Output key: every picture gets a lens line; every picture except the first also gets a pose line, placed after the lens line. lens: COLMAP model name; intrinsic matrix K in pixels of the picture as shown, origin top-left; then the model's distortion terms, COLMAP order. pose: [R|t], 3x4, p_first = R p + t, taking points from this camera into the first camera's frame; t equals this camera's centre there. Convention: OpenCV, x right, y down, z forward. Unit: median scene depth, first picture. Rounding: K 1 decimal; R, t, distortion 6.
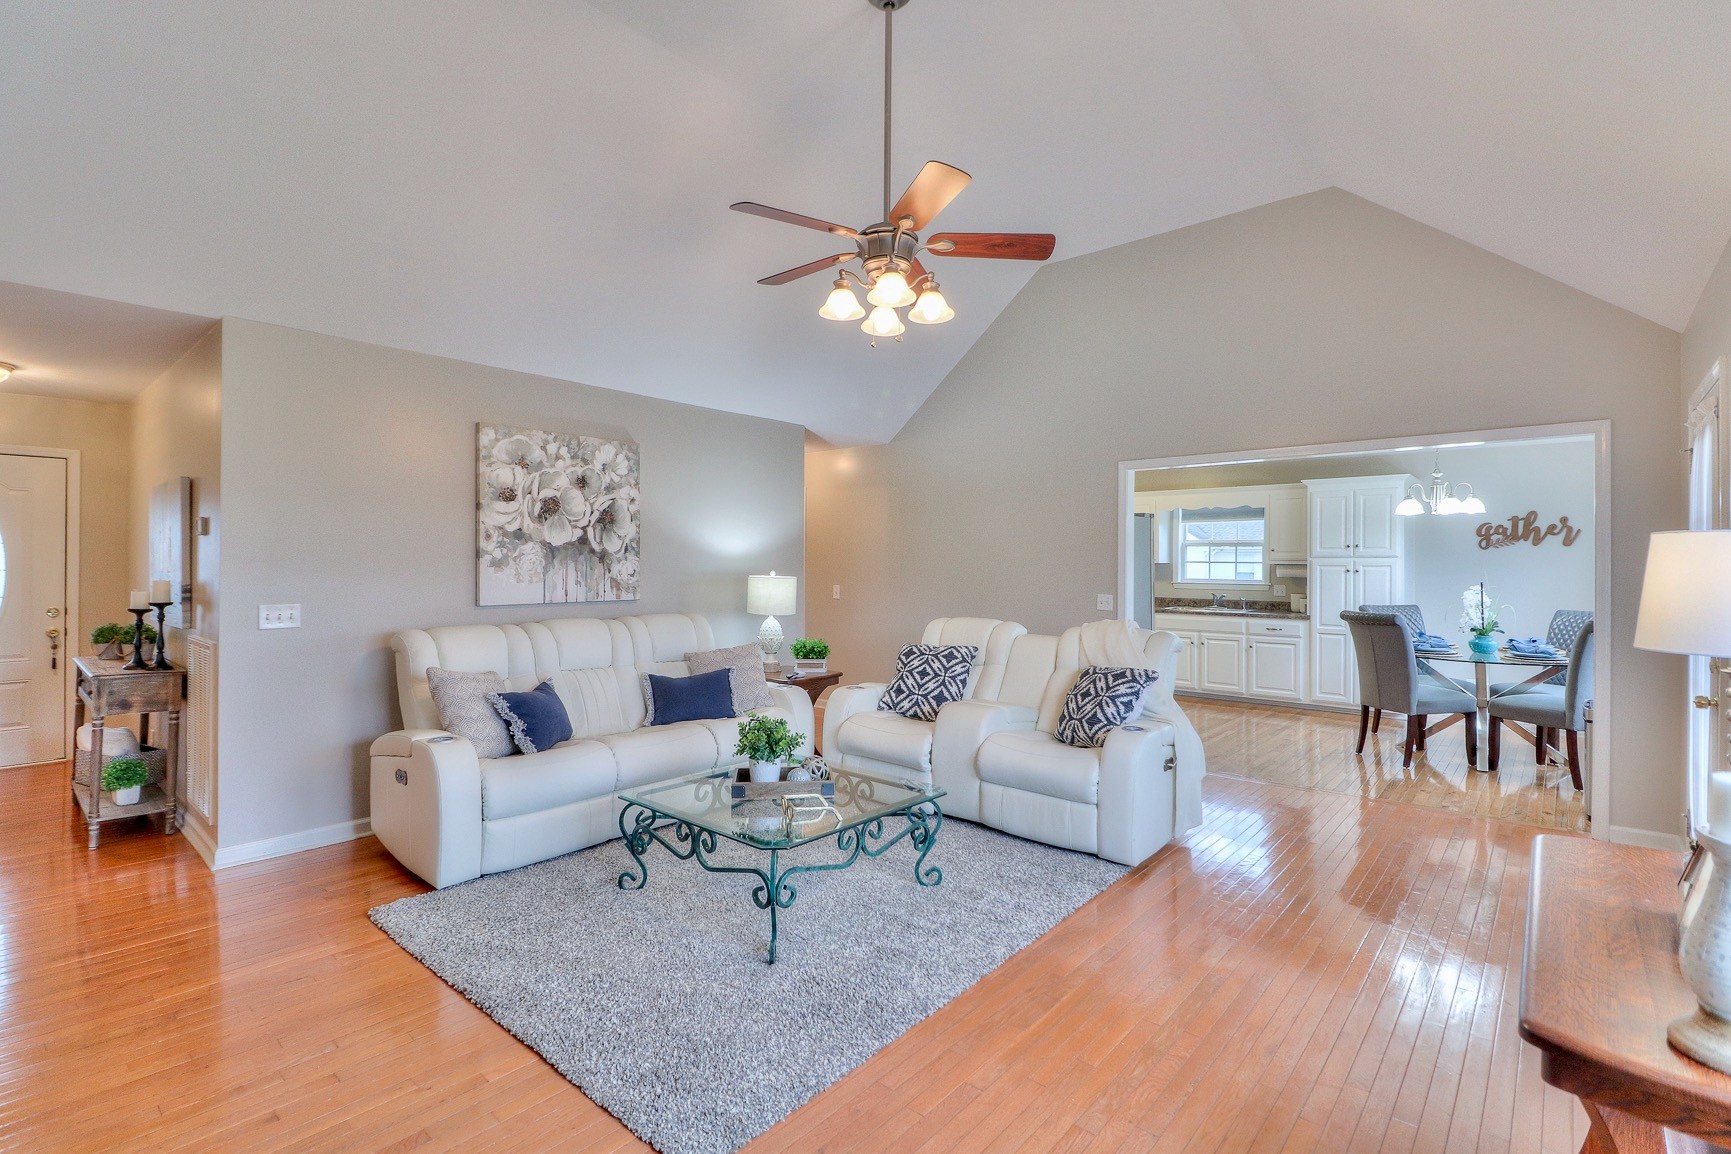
lens RADIAL K [[803.6, 0, 866.4], [0, 803.6, 563.6], [0, 0, 1]] dist [0.011707, -0.012552]
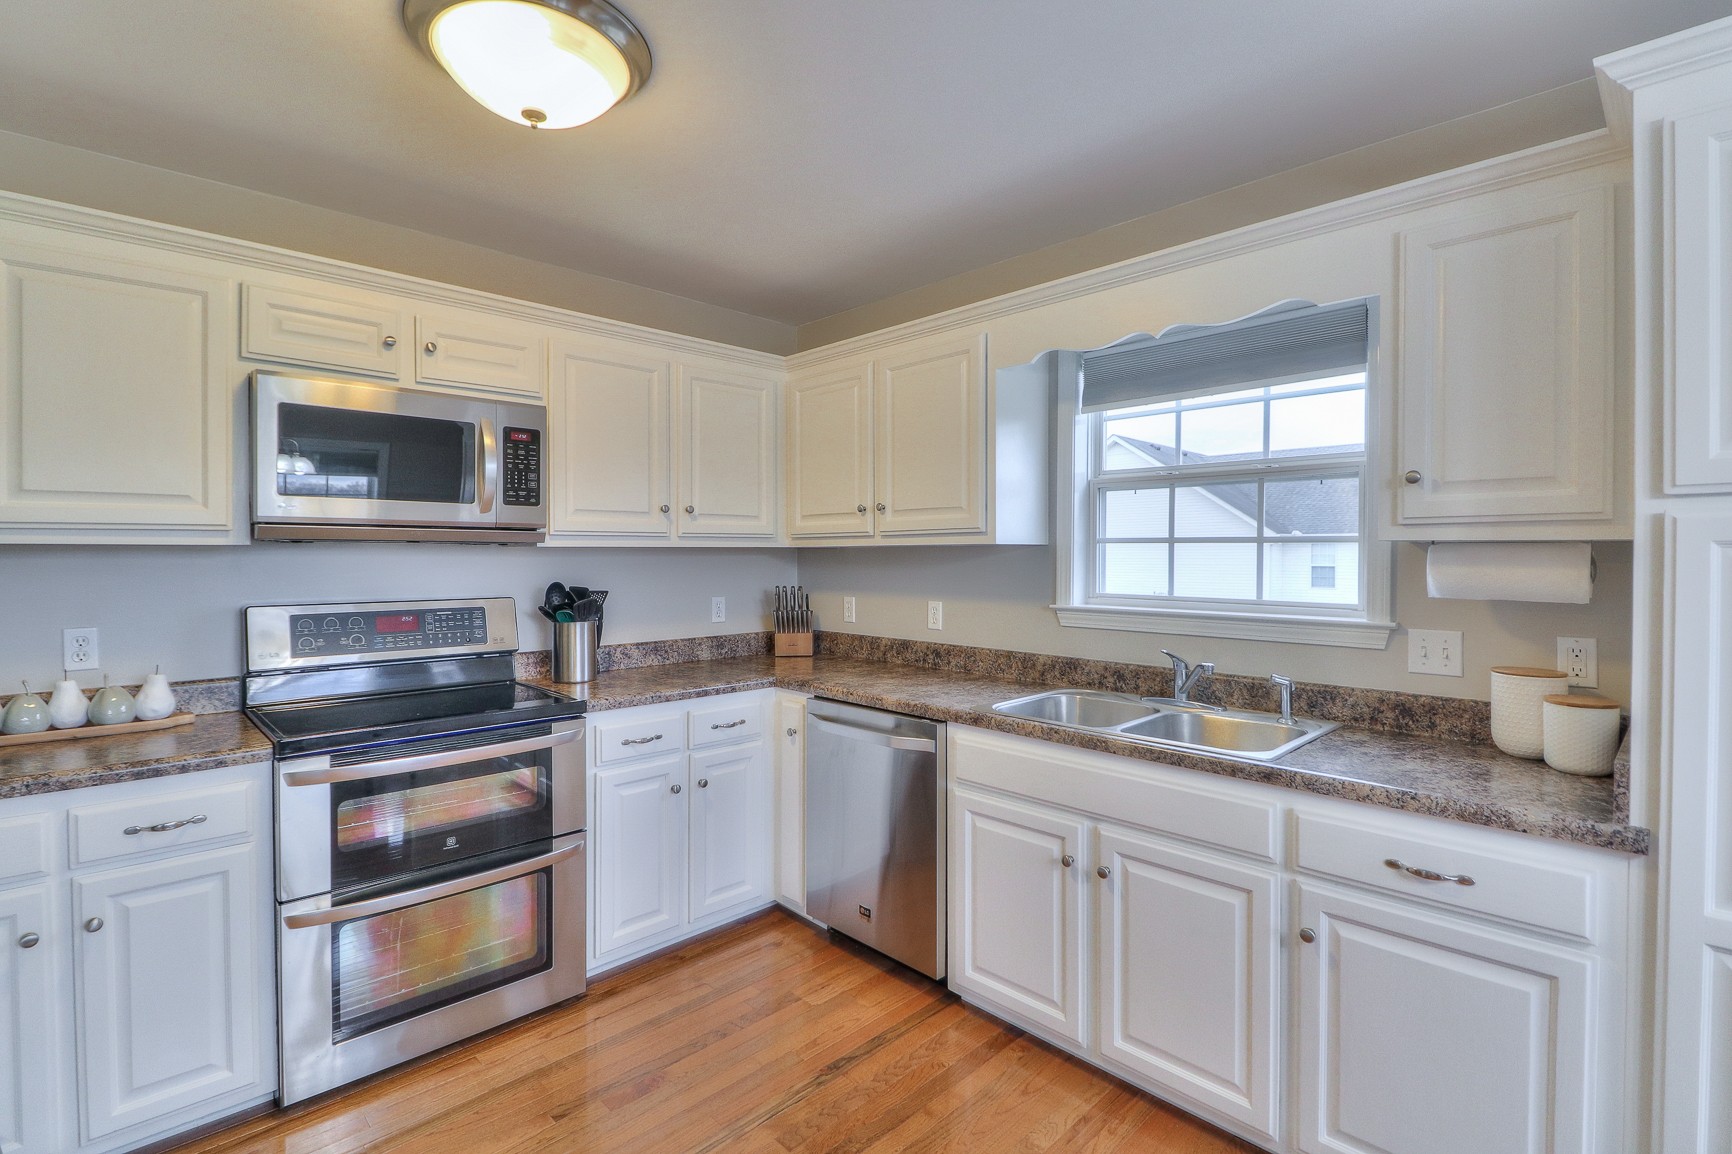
lens RADIAL K [[804.4, 0, 869.9], [0, 804.4, 568.1], [0, 0, 1]] dist [0.026602, -0.018242]
pose [[0.996628, -0.006530, -0.081798, 0.362440], [0.007944, 0.999825, 0.016966, 0.002708], [0.081673, -0.017559, 0.996504, 0.741156]]
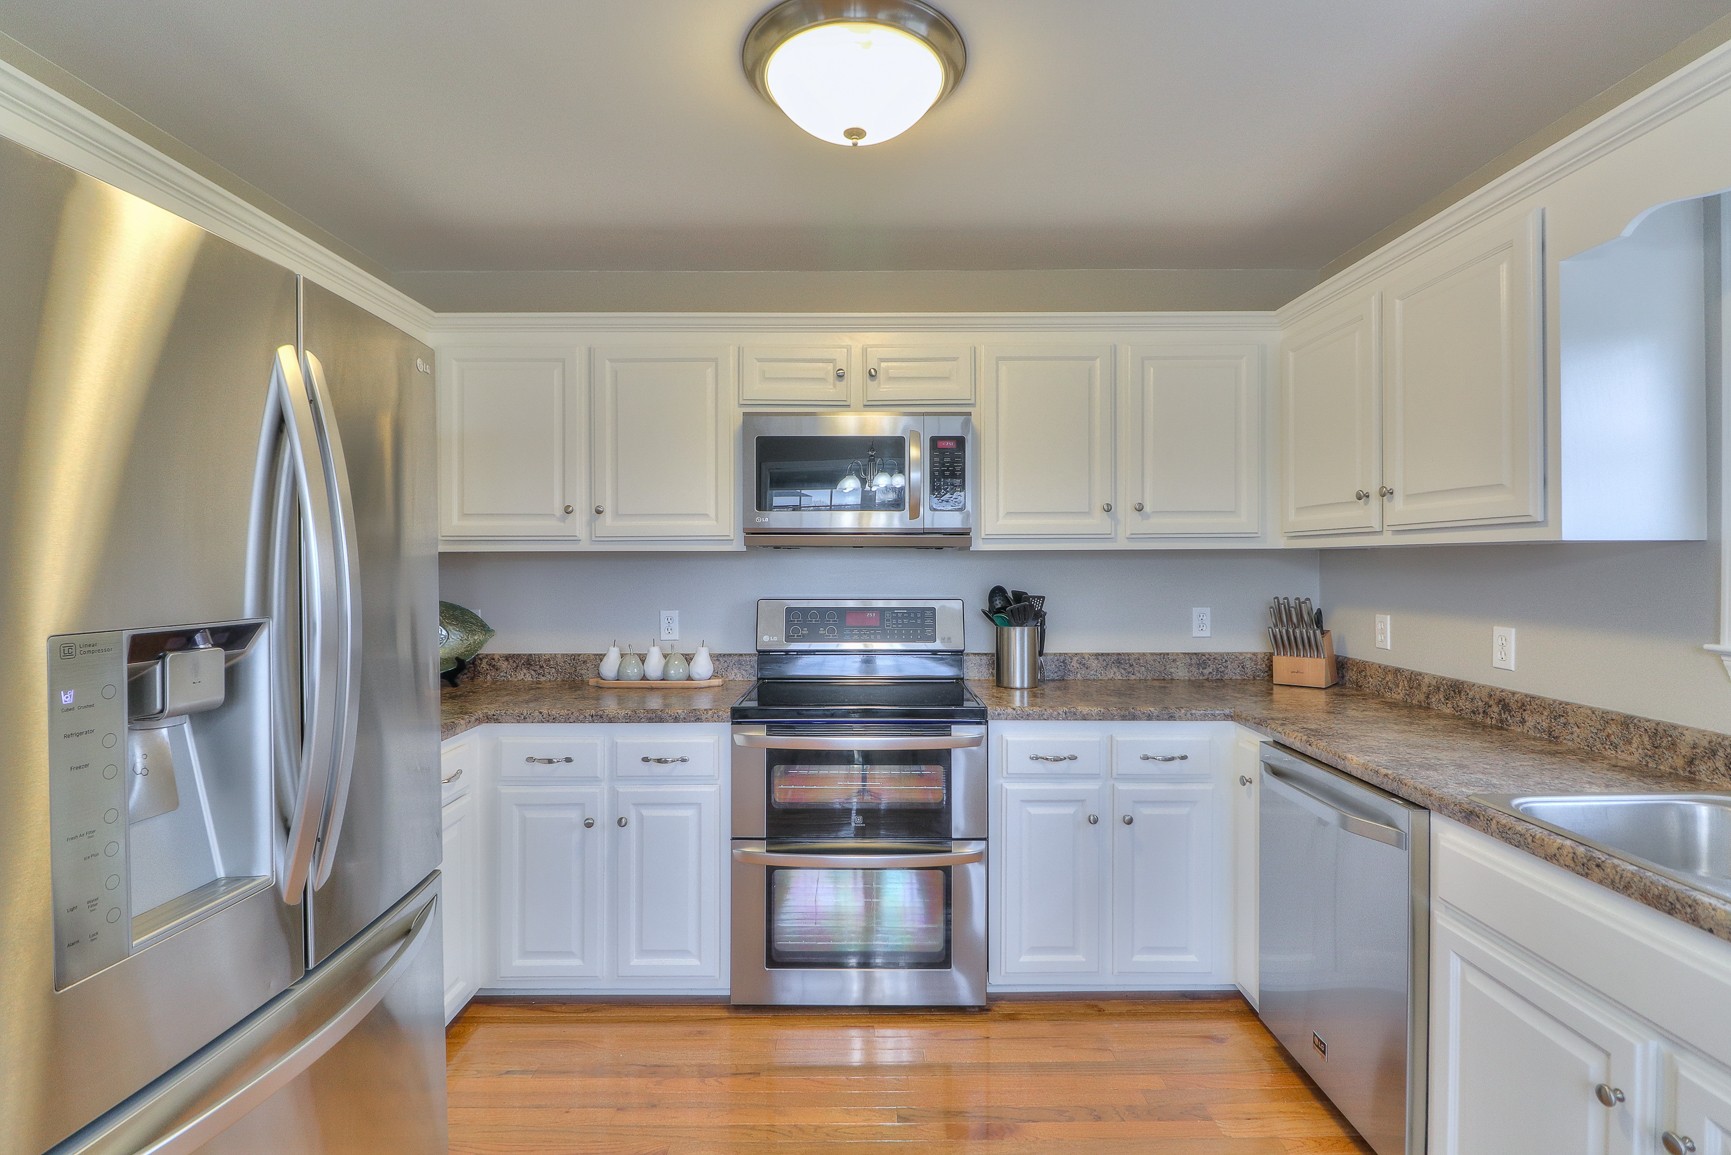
lens RADIAL K [[803.6, 0, 866.4], [0, 803.6, 564.1], [0, 0, 1]] dist [0.011707, -0.012552]
pose [[0.662928, -0.003612, -0.748674, 0.424849], [0.006551, 0.999978, 0.000976, 0.003603], [0.748654, -0.005552, 0.662937, 0.807320]]
